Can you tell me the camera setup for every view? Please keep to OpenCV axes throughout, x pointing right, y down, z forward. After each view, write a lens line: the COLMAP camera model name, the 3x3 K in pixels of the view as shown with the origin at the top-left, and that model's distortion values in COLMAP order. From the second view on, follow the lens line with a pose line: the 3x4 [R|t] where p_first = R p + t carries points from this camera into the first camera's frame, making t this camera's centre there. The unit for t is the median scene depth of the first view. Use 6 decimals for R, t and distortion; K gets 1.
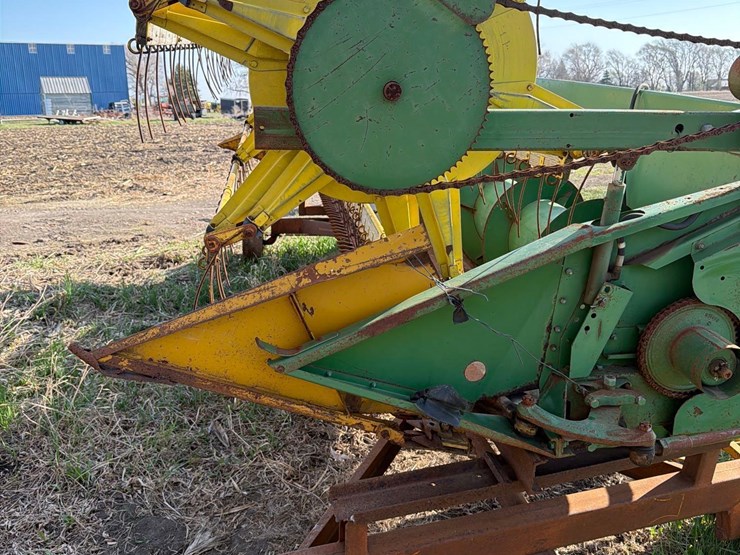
lens RADIAL K [[672.3, 0, 370.0], [0, 672.3, 277.5], [0, 0, 1]] dist [0.081068, -0.120773]
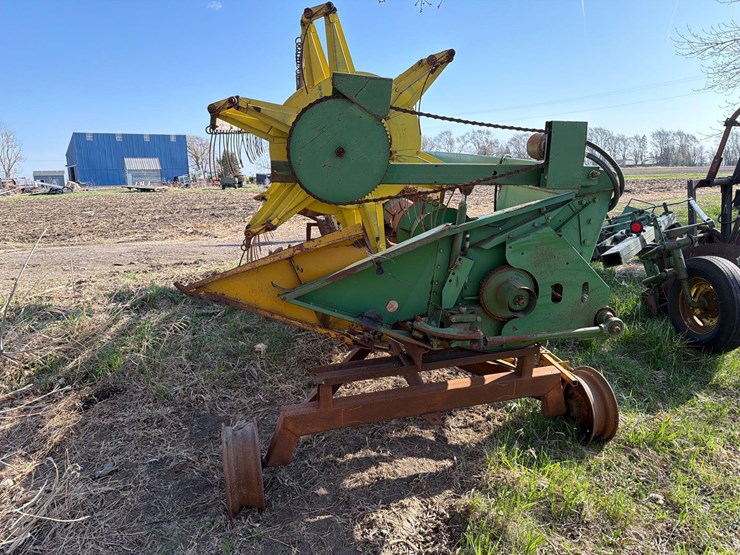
lens RADIAL K [[509.6, 0, 370.1], [0, 509.6, 281.1], [0, 0, 1]] dist [0.103958, -0.163842]
pose [[0.999995, 0.000172, 0.003161, 0.061474], [0.000002, 0.998490, -0.054936, 0.098935], [-0.003165, 0.054935, 0.998485, -0.258660]]
